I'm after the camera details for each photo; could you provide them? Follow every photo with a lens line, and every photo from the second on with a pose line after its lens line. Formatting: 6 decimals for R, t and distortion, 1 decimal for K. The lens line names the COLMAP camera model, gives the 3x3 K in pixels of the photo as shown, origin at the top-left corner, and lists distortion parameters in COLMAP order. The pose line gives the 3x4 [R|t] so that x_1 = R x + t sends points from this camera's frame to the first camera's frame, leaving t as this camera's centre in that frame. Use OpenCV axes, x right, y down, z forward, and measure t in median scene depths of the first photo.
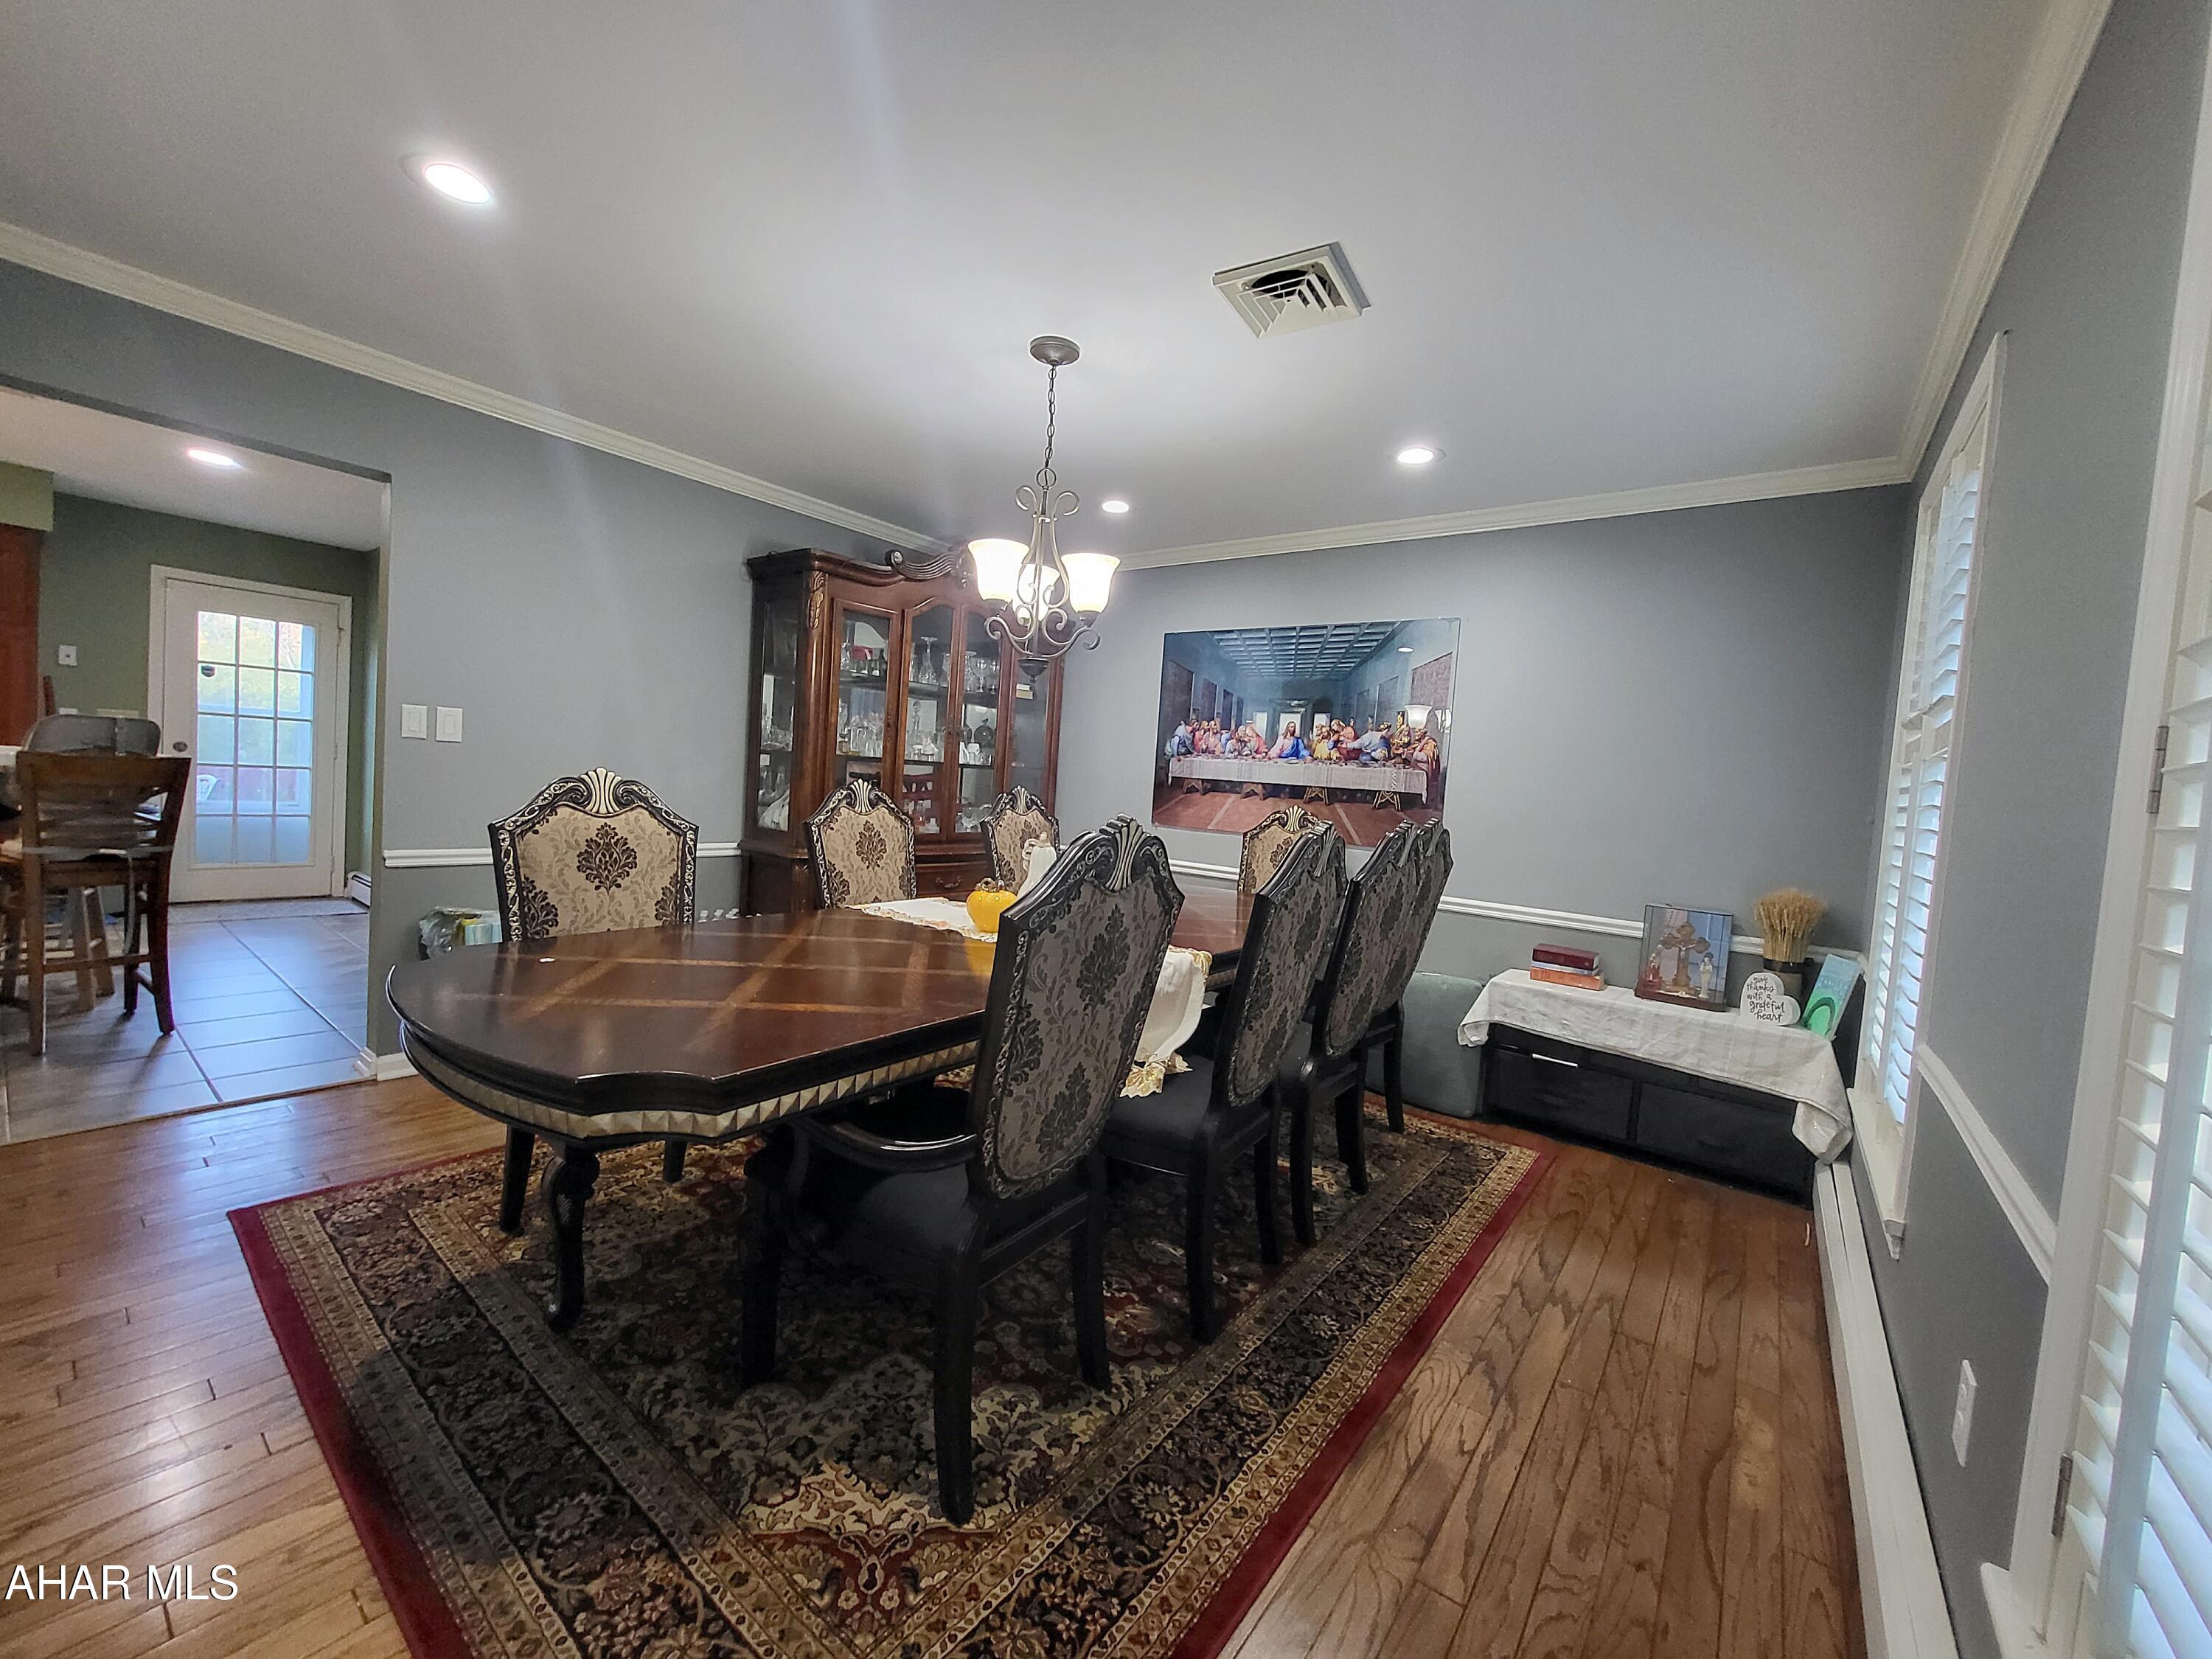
lens RADIAL K [[869.3, 0, 1108.4], [0, 869.3, 837.5], [0, 0, 1]] dist [0.000899, 0.000141]
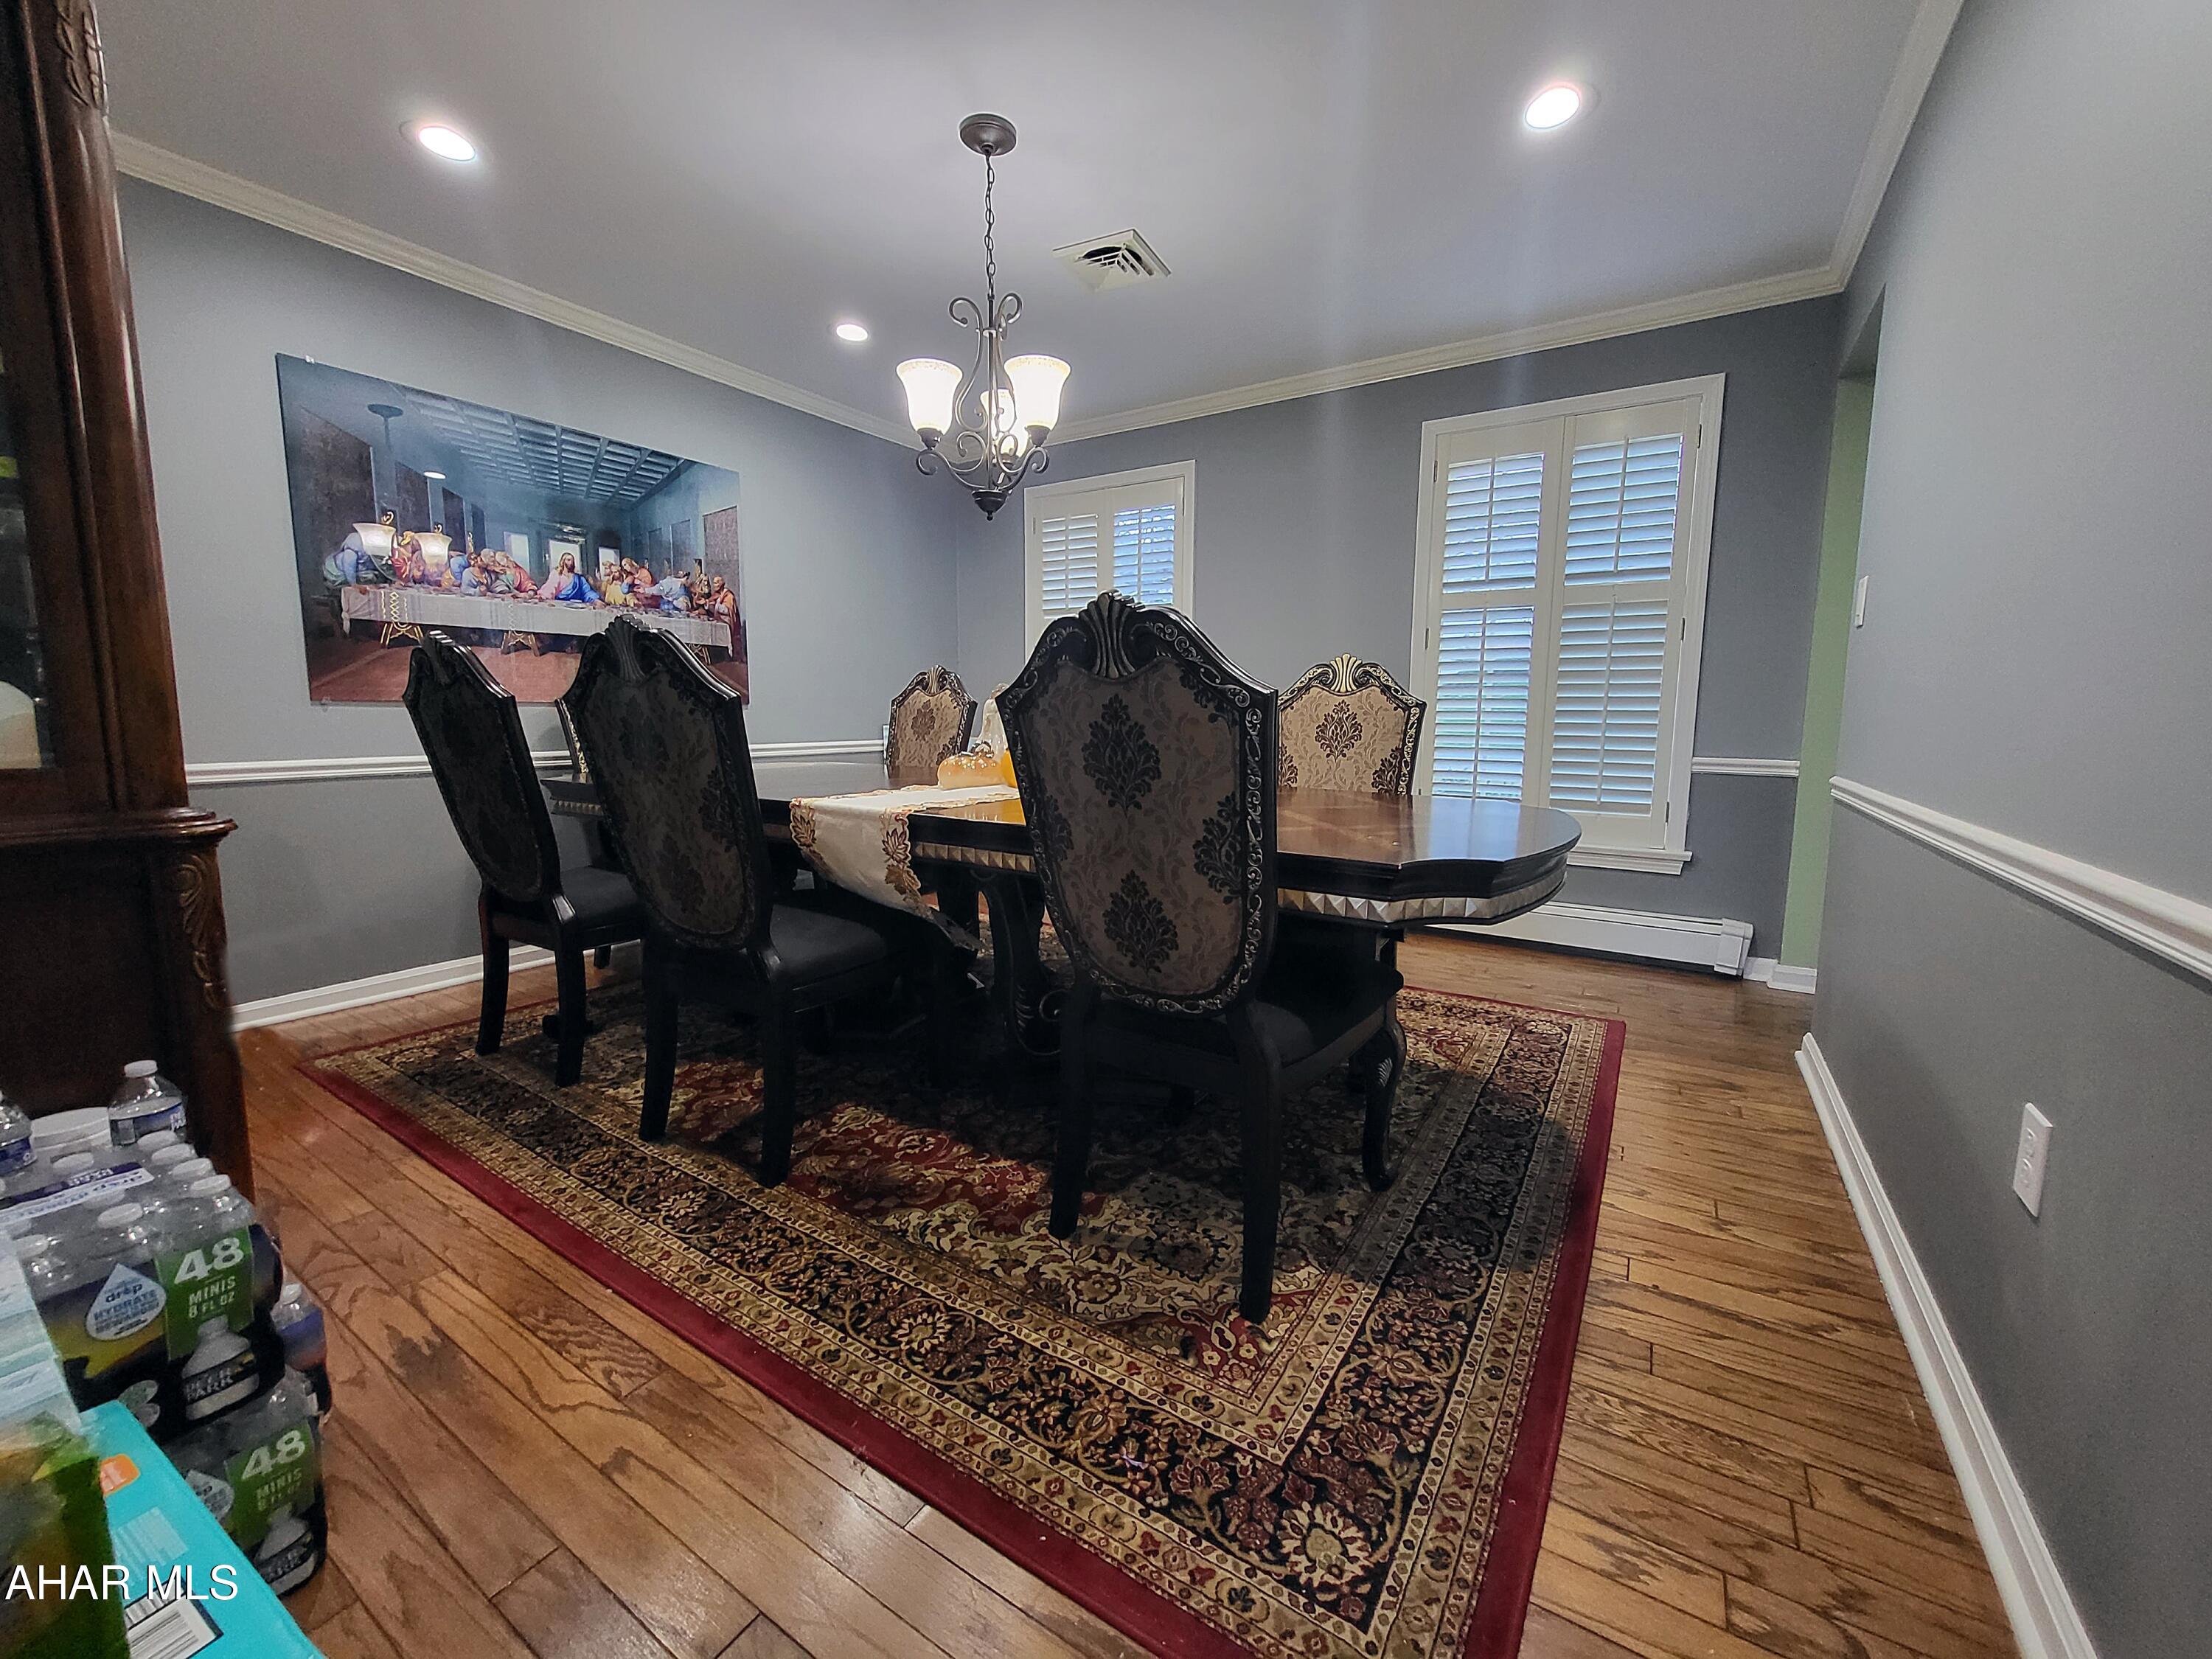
lens RADIAL K [[869.3, 0, 1108.4], [0, 869.3, 837.5], [0, 0, 1]] dist [0.000899, 0.000141]
pose [[-0.090740, -0.212445, 0.972951, -0.689543], [0.059384, 0.974089, 0.218232, -0.027262], [-0.994103, 0.077580, -0.075773, 0.630346]]
